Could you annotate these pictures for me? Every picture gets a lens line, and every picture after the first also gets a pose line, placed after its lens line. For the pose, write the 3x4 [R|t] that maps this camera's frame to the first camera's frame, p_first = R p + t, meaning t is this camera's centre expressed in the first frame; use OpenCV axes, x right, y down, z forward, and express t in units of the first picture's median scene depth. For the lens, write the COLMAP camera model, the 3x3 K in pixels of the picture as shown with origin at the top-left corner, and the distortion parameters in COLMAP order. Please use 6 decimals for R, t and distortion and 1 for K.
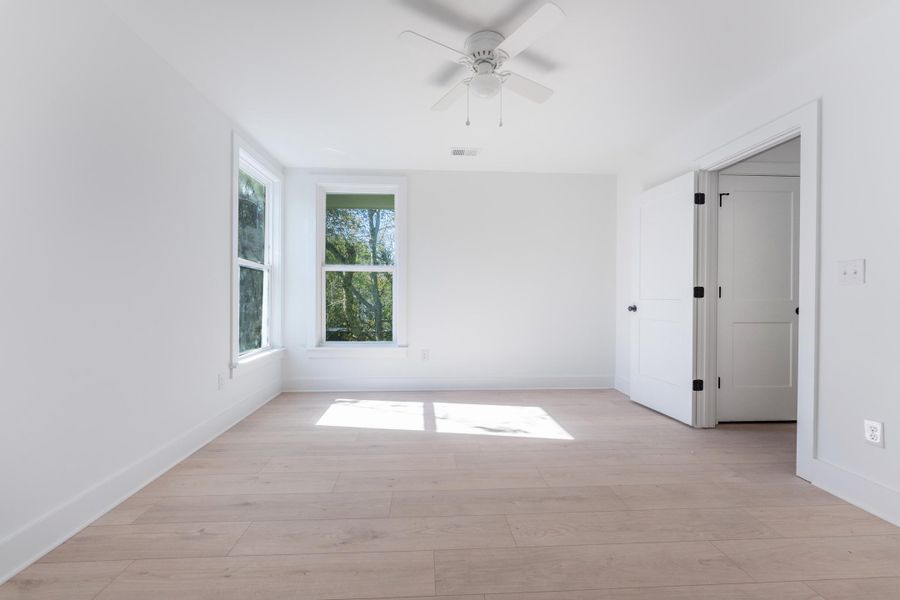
lens RADIAL K [[367.5, 0, 447.4], [0, 367.5, 298.0], [0, 0, 1]] dist [-0.001140, -0.000105]
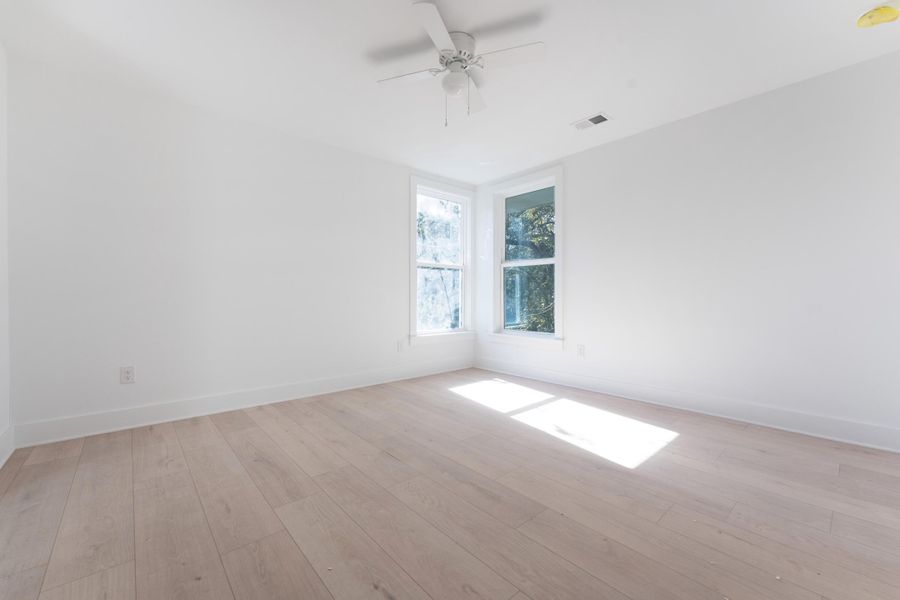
lens RADIAL K [[367.5, 0, 447.4], [0, 367.5, 298.0], [0, 0, 1]] dist [-0.001140, -0.000105]
pose [[0.614708, -0.001829, -0.788753, 0.602119], [-0.001824, 0.999991, -0.003740, 0.034285], [0.788753, 0.003738, 0.614699, 0.209554]]
